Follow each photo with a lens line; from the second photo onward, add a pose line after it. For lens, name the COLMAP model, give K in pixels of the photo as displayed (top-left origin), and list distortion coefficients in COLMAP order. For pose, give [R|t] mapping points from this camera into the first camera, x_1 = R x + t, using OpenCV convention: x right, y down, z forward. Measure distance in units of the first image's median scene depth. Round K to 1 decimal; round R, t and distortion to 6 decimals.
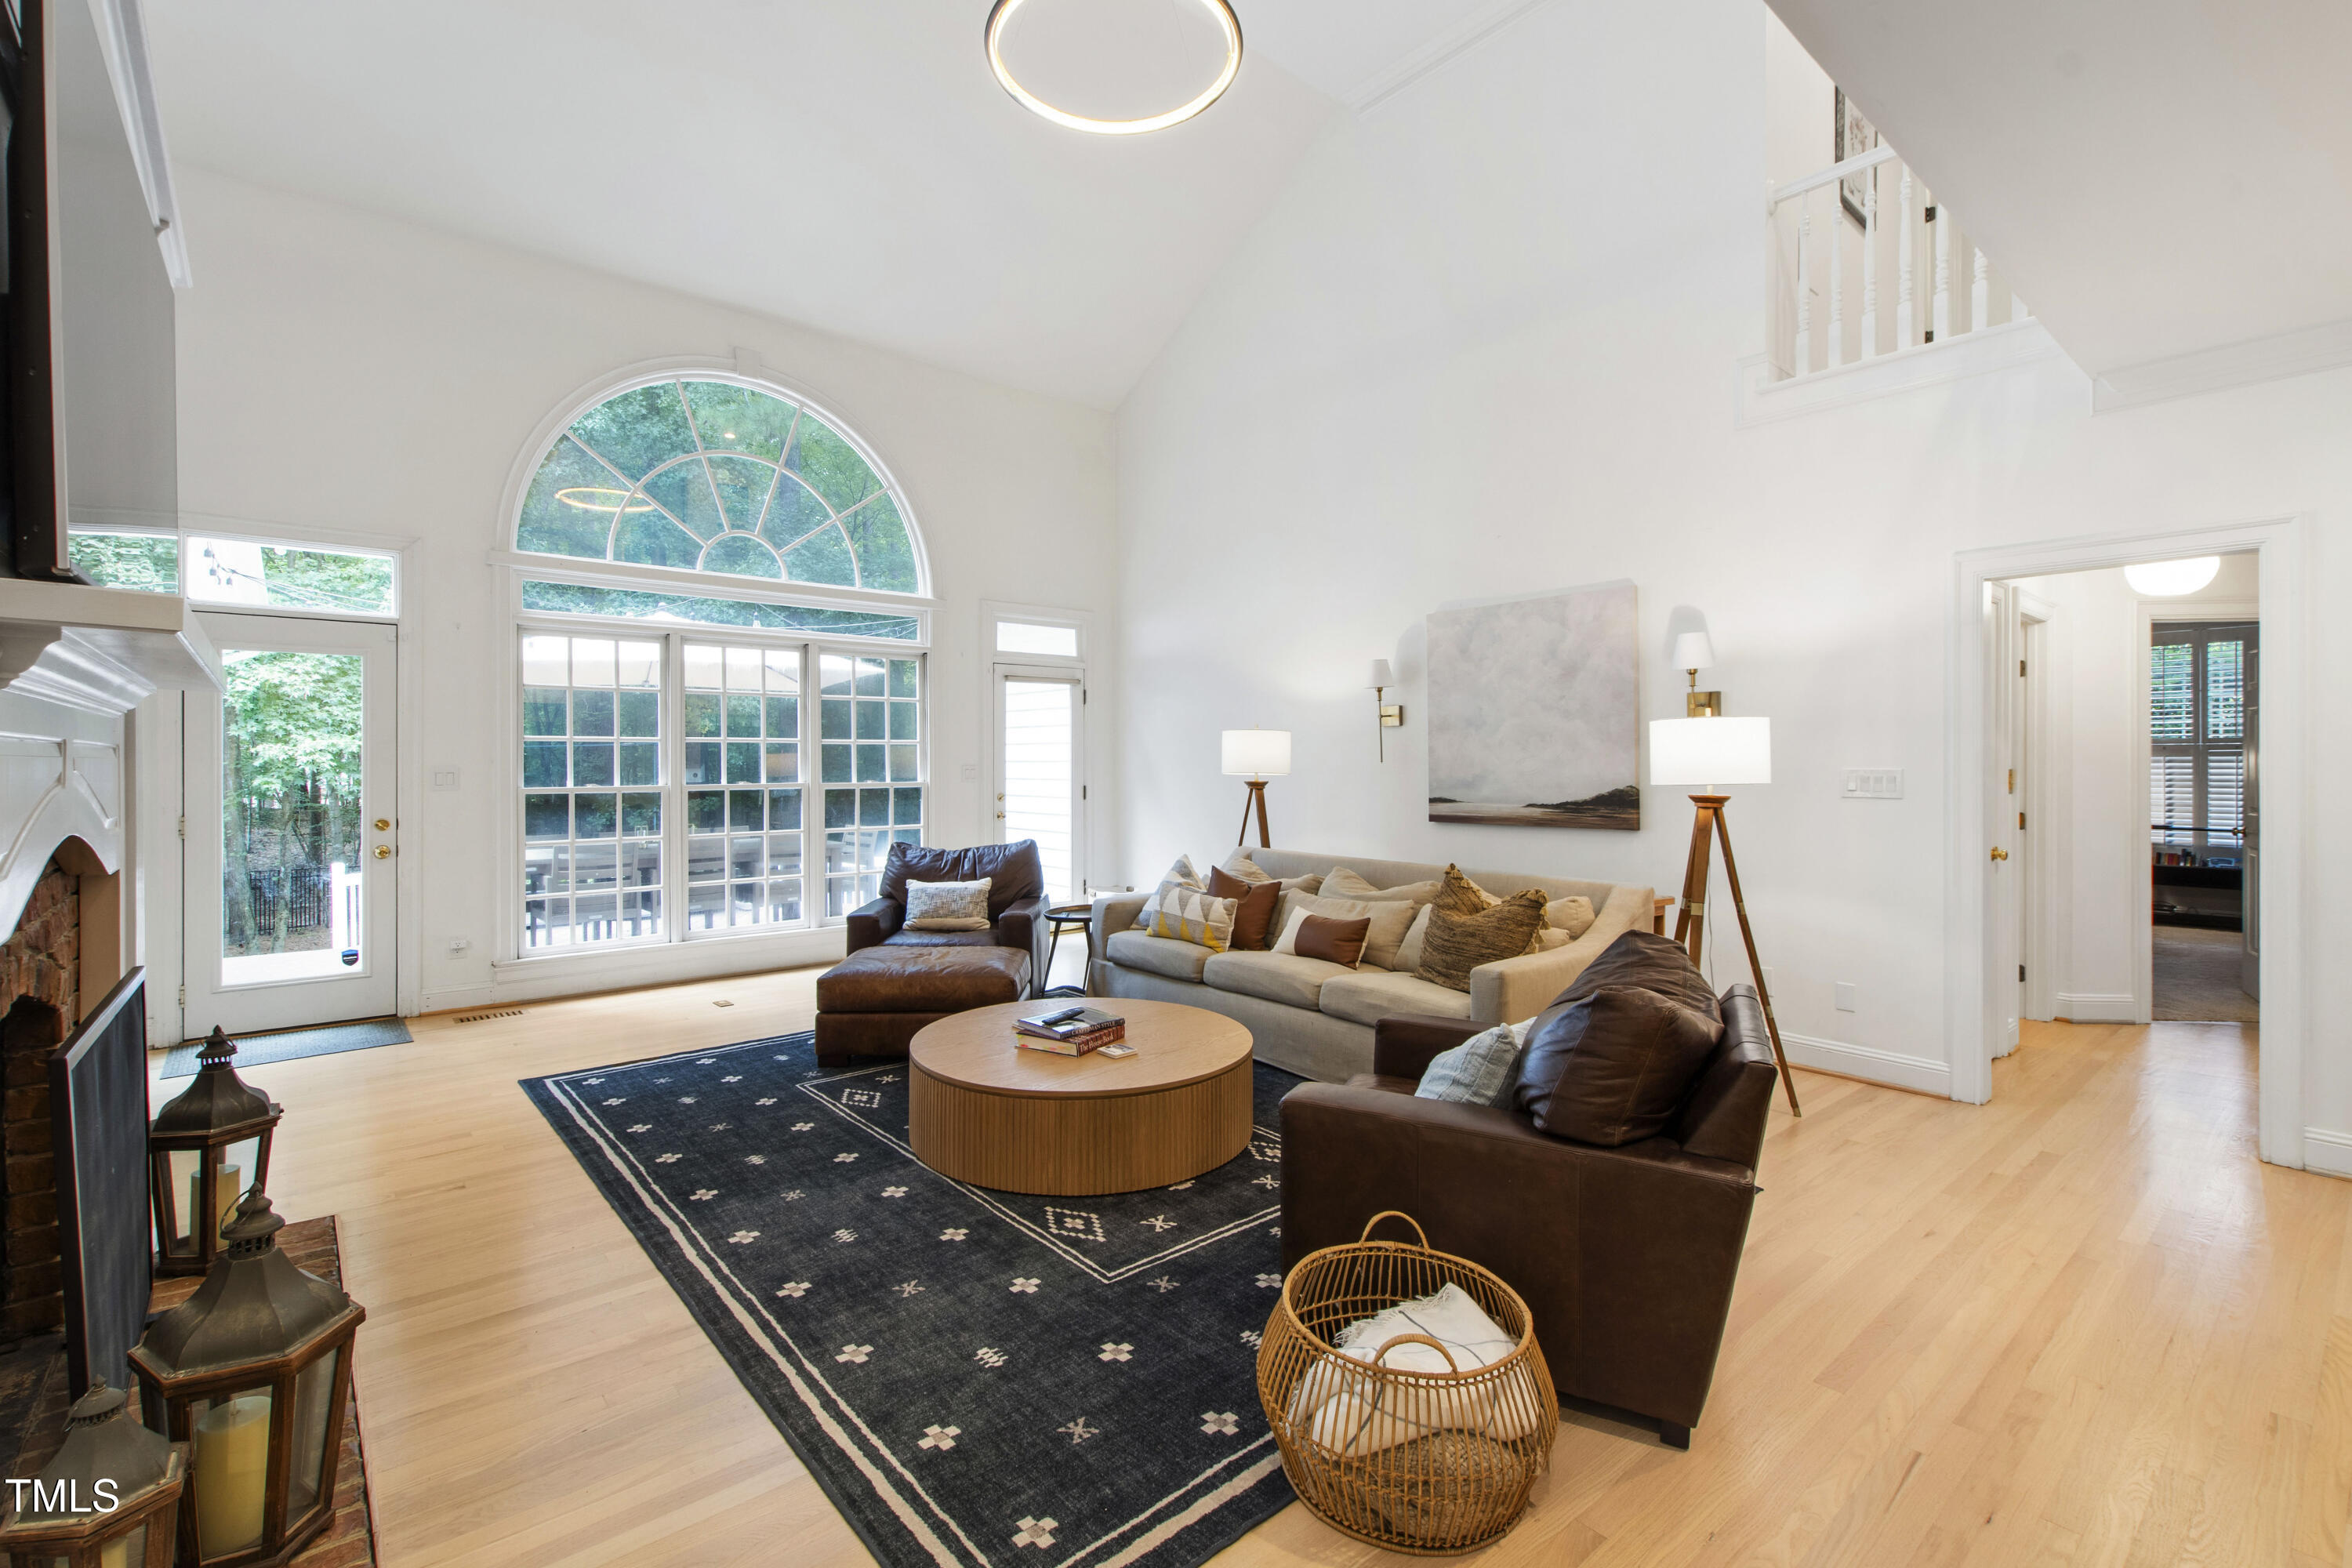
lens RADIAL K [[1023.3, 0, 1162.7], [0, 1023.3, 773.3], [0, 0, 1]] dist [-0.000142, 0.000925]
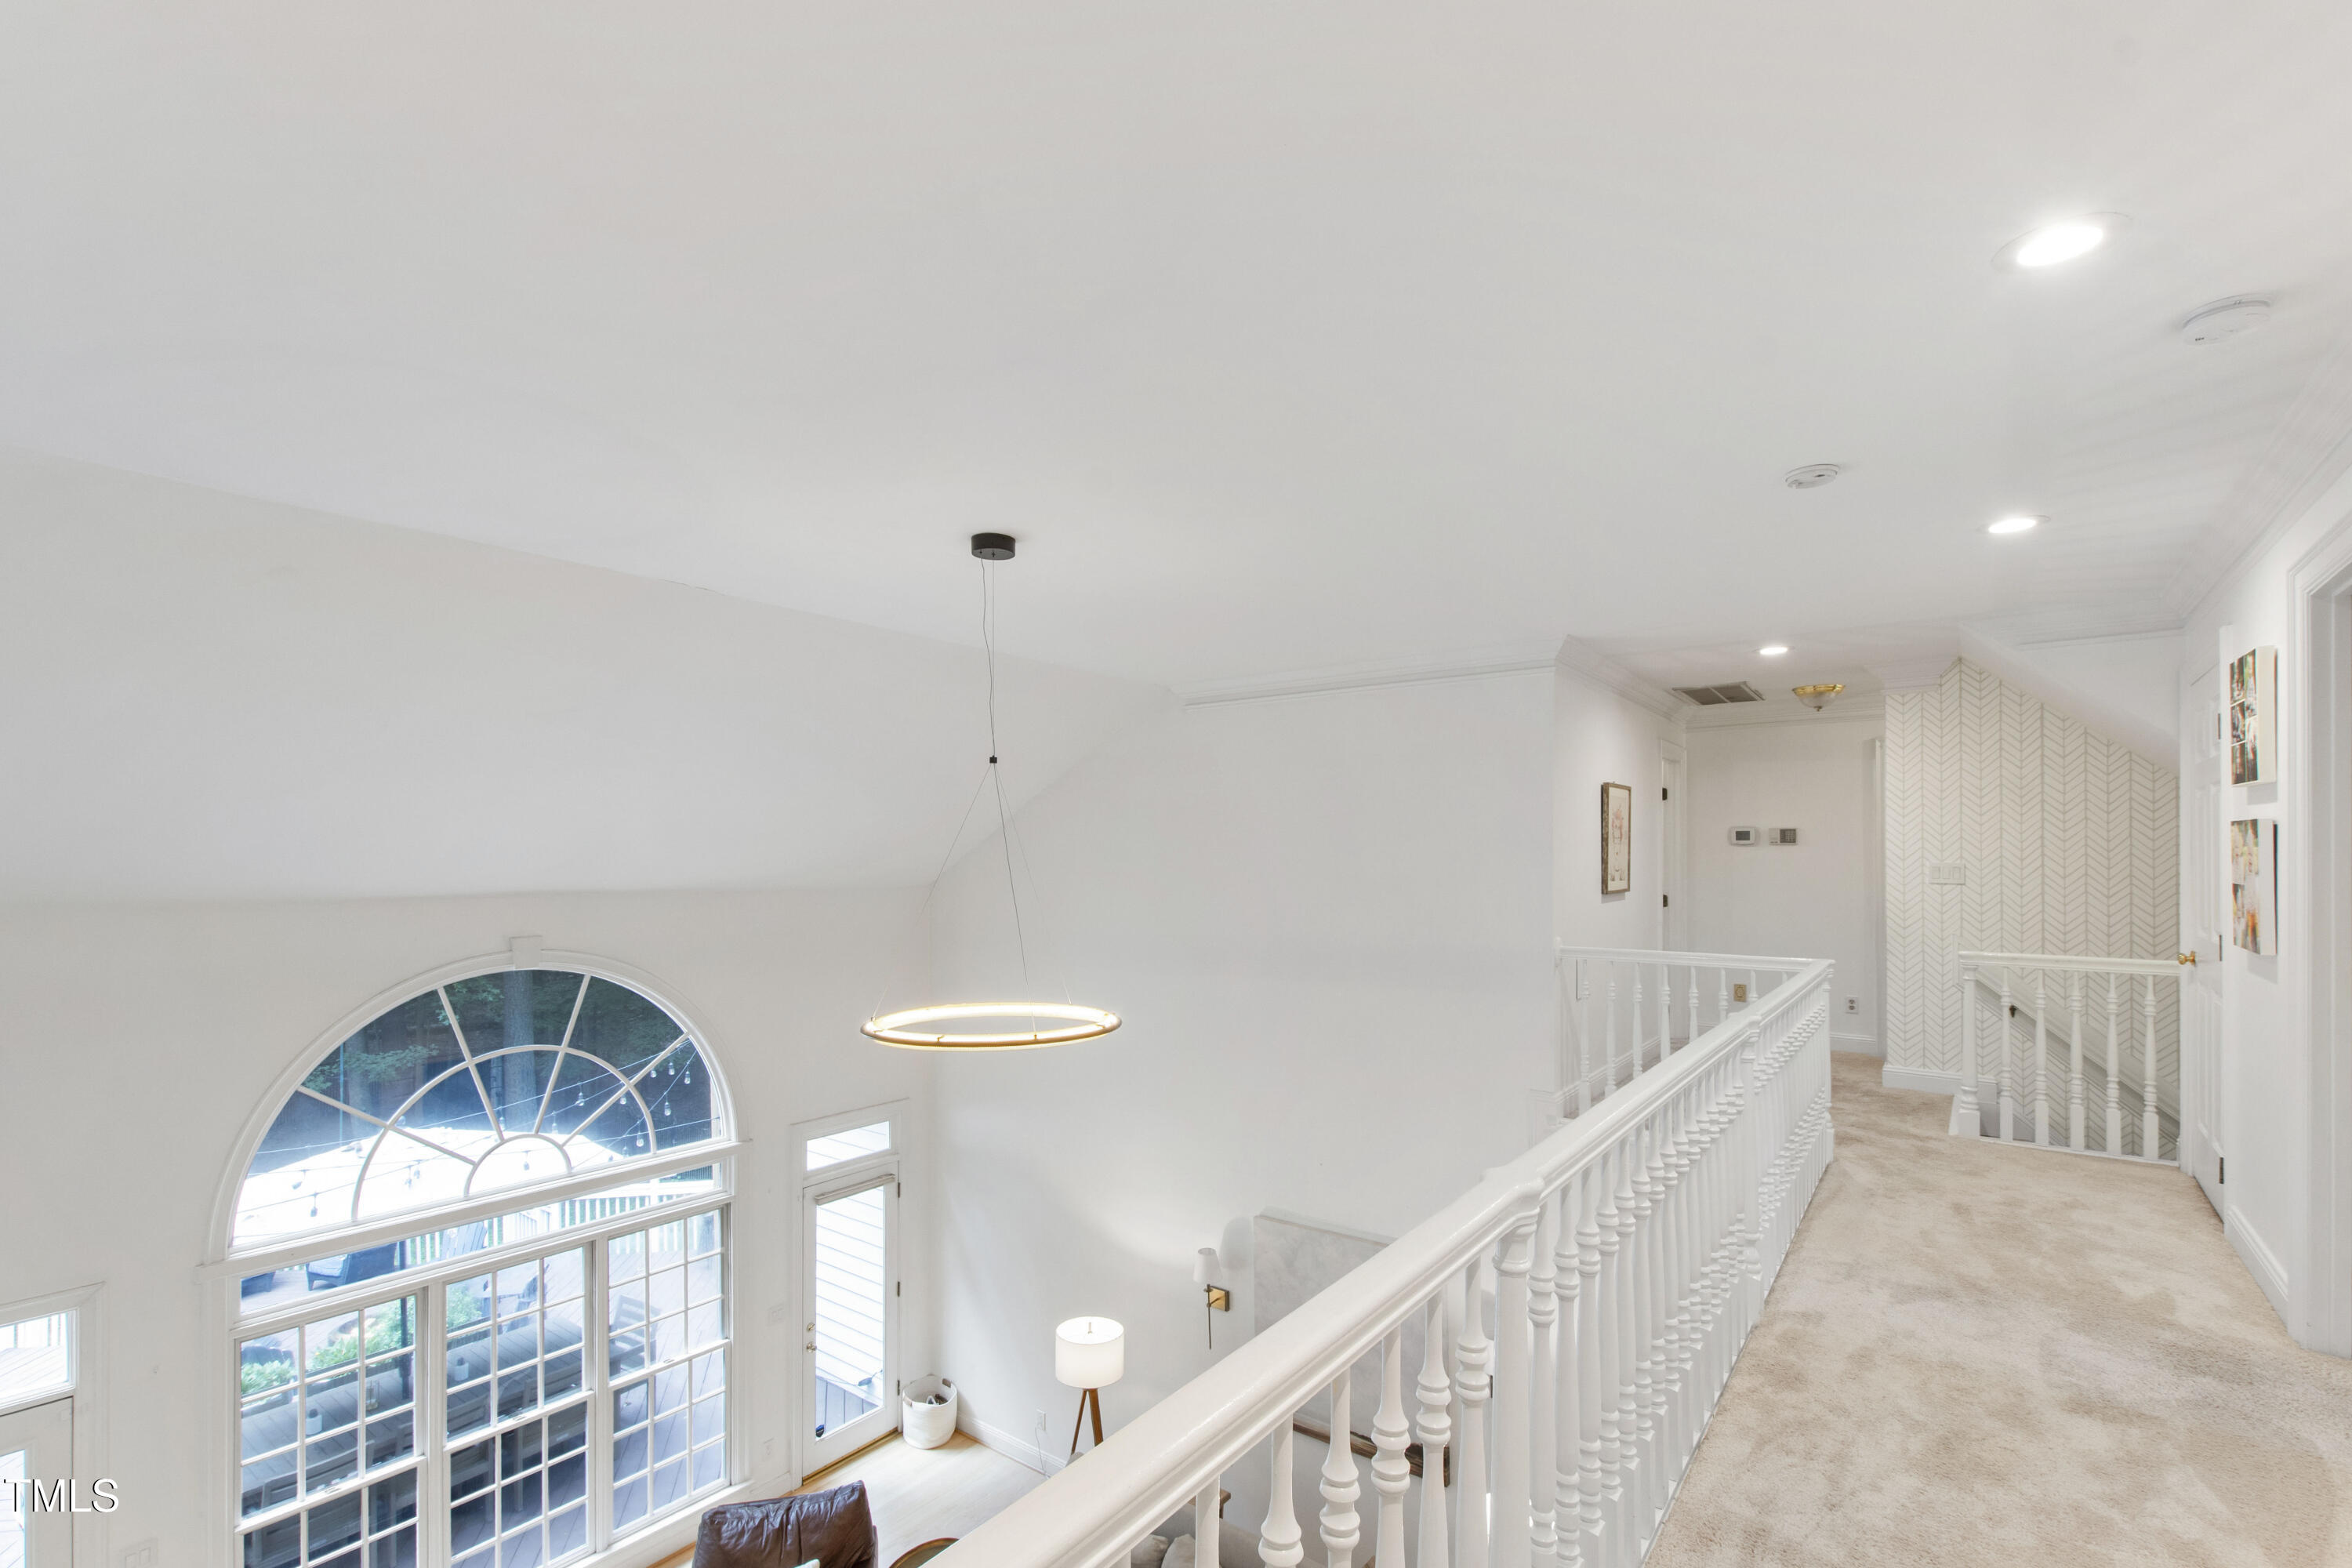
lens RADIAL K [[1023.3, 0, 1153.7], [0, 1023.3, 861.2], [0, 0, 1]] dist [-0.000142, 0.000925]
pose [[0.978094, -0.001219, 0.208158, -0.051093], [0.005682, 0.999767, -0.020844, -0.450176], [-0.208084, 0.021570, 0.977873, -0.003202]]
